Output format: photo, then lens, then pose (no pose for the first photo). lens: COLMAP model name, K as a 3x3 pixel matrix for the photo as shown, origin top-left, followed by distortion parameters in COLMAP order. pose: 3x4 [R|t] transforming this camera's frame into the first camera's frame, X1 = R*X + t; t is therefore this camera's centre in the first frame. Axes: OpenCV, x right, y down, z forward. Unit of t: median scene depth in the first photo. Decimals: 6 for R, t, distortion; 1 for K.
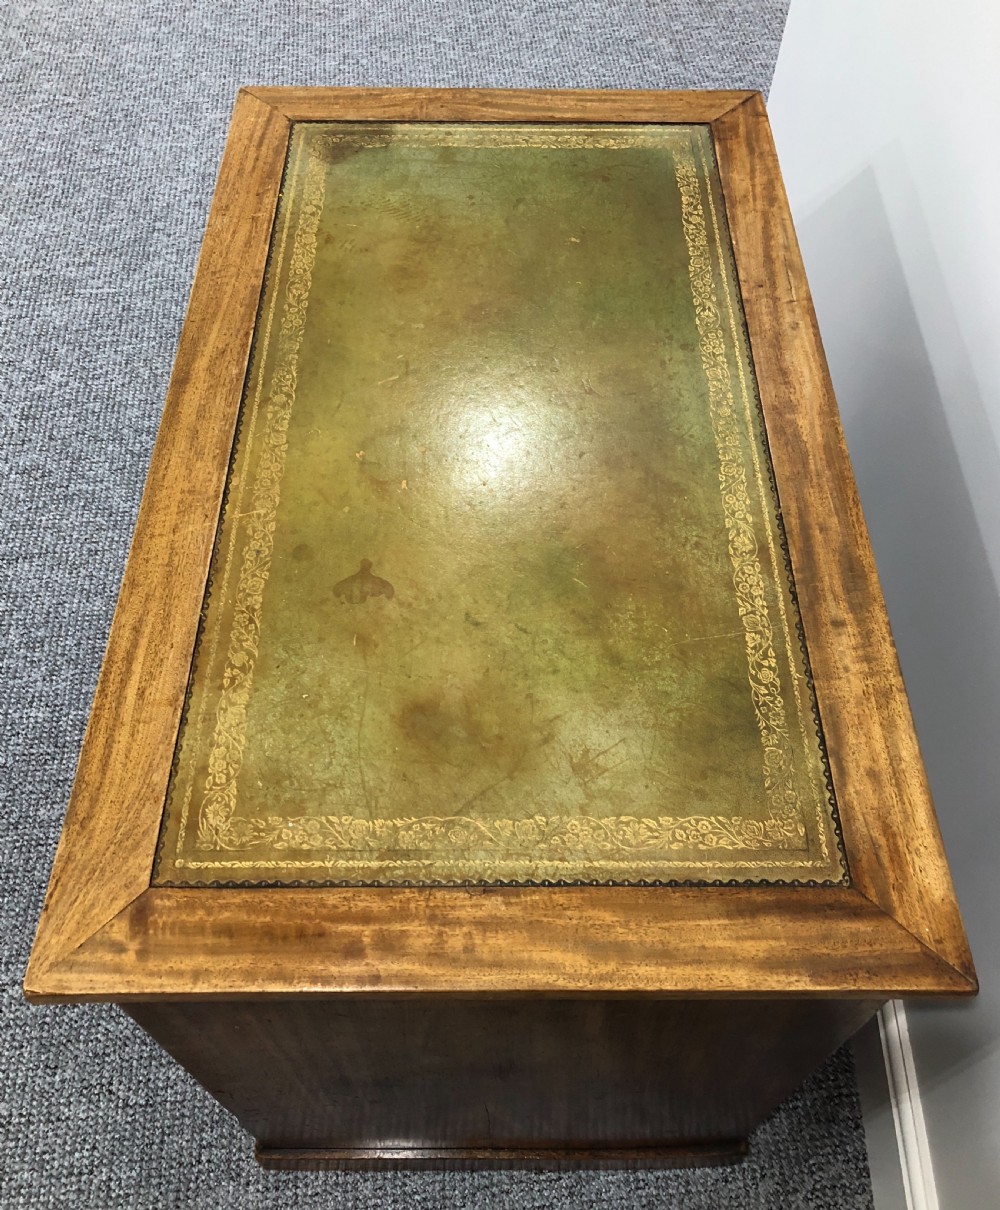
lens RADIAL K [[1132.8, 0, 511.5], [0, 1132.8, 535.9], [0, 0, 1]] dist [0.011829, 0.002512]
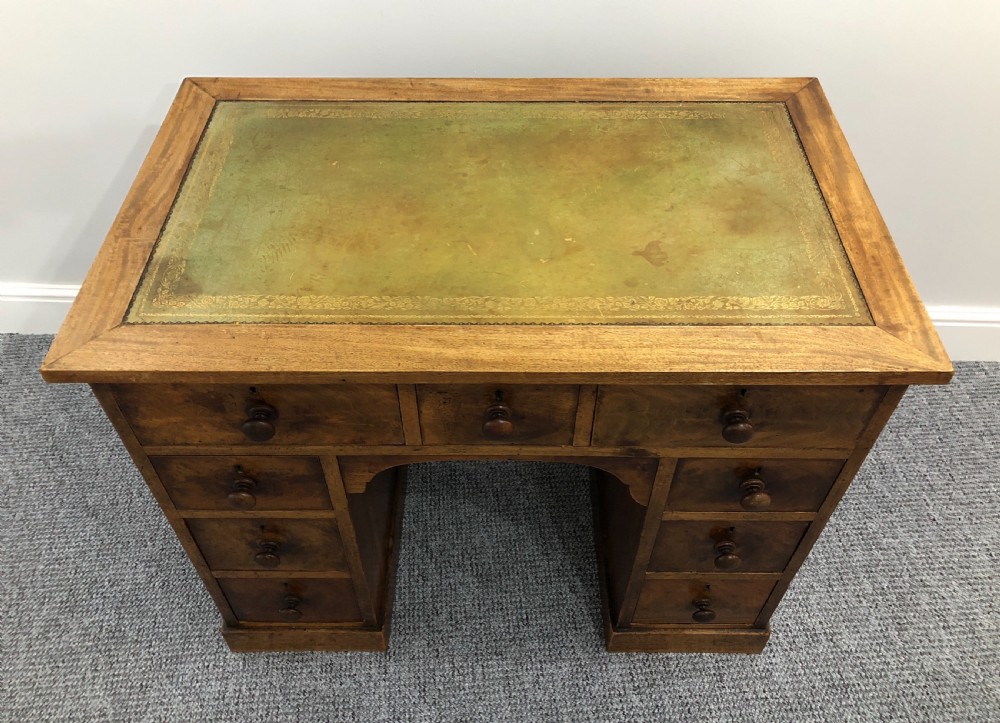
lens RADIAL K [[820.2, 0, 500.5], [0, 820.2, 340.2], [0, 0, 1]] dist [0.020788, -0.015502]
pose [[0.011517, -0.751602, 0.659516, -0.693315], [0.803759, 0.399319, 0.441039, -0.412693], [-0.594843, 0.525013, 0.608706, 0.347997]]
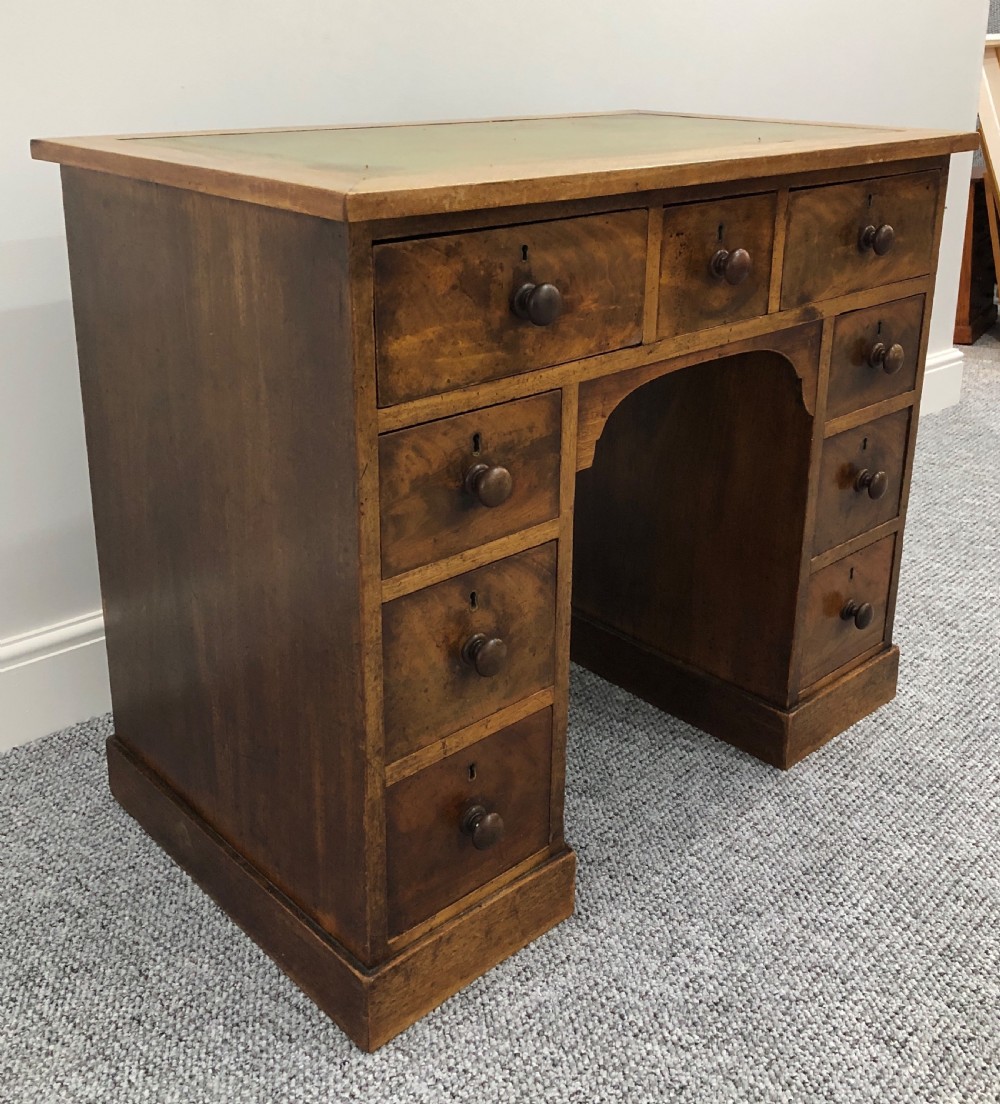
lens RADIAL K [[1188.8, 0, 533.2], [0, 1188.8, 428.7], [0, 0, 1]] dist [0.032075, -0.027351]
pose [[-0.683249, -0.248797, 0.686492, -0.846233], [0.573487, 0.399107, 0.715420, -0.796714], [-0.451978, 0.882504, -0.130008, 1.196600]]
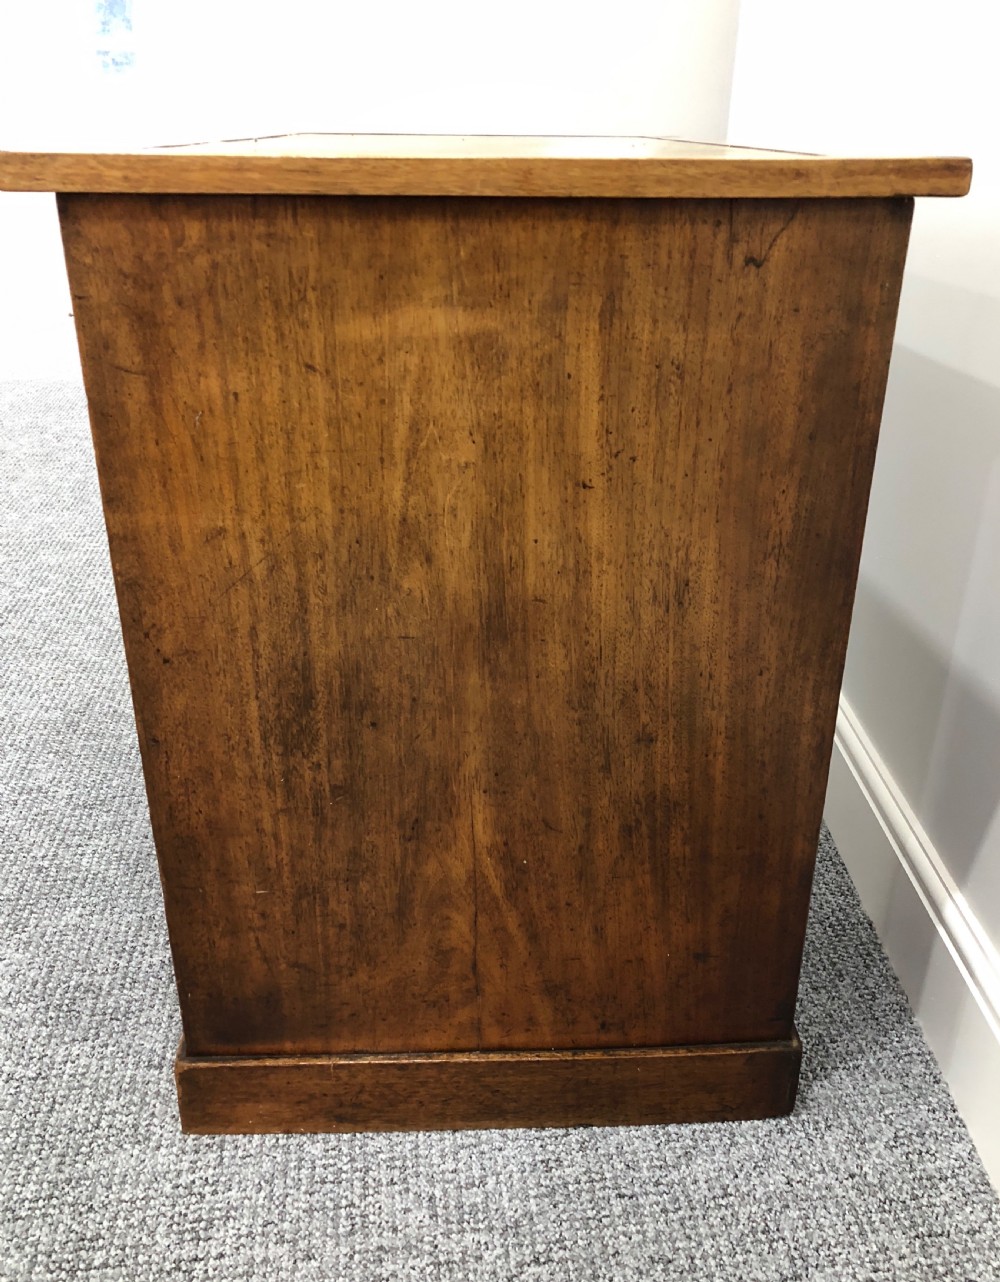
lens RADIAL K [[1111.5, 0, 505.8], [0, 1111.5, 658.0], [0, 0, 1]] dist [0.021955, 0.007498]
pose [[0.999420, -0.015711, 0.030209, -0.018812], [0.027888, 0.886718, -0.461469, 0.686795], [-0.019536, 0.462044, 0.886642, 0.197962]]
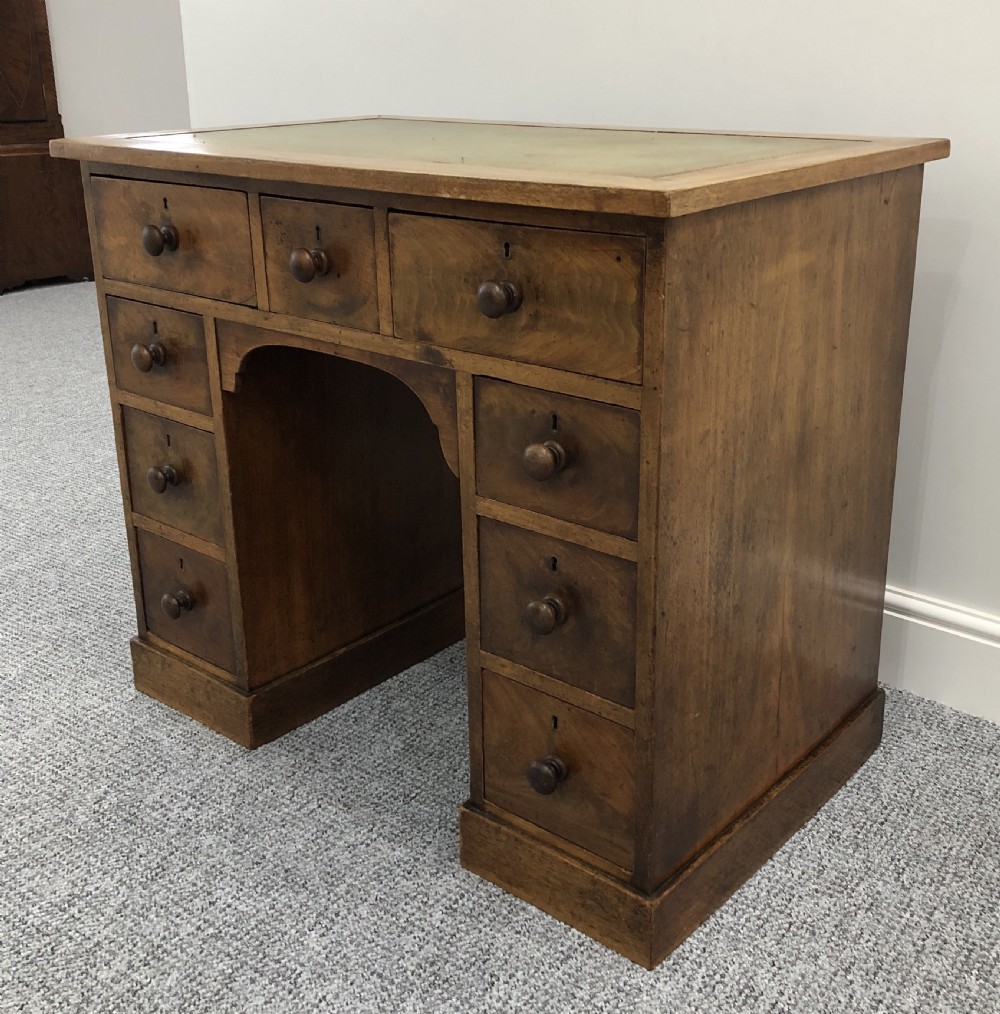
lens RADIAL K [[1222.9, 0, 542.6], [0, 1222.9, 460.4], [0, 0, 1]] dist [0.080512, -0.192533]
pose [[0.642308, -0.270669, 0.717063, -0.938179], [0.626250, 0.724713, -0.287406, 0.538892], [-0.441873, 0.633664, 0.634995, 0.188064]]
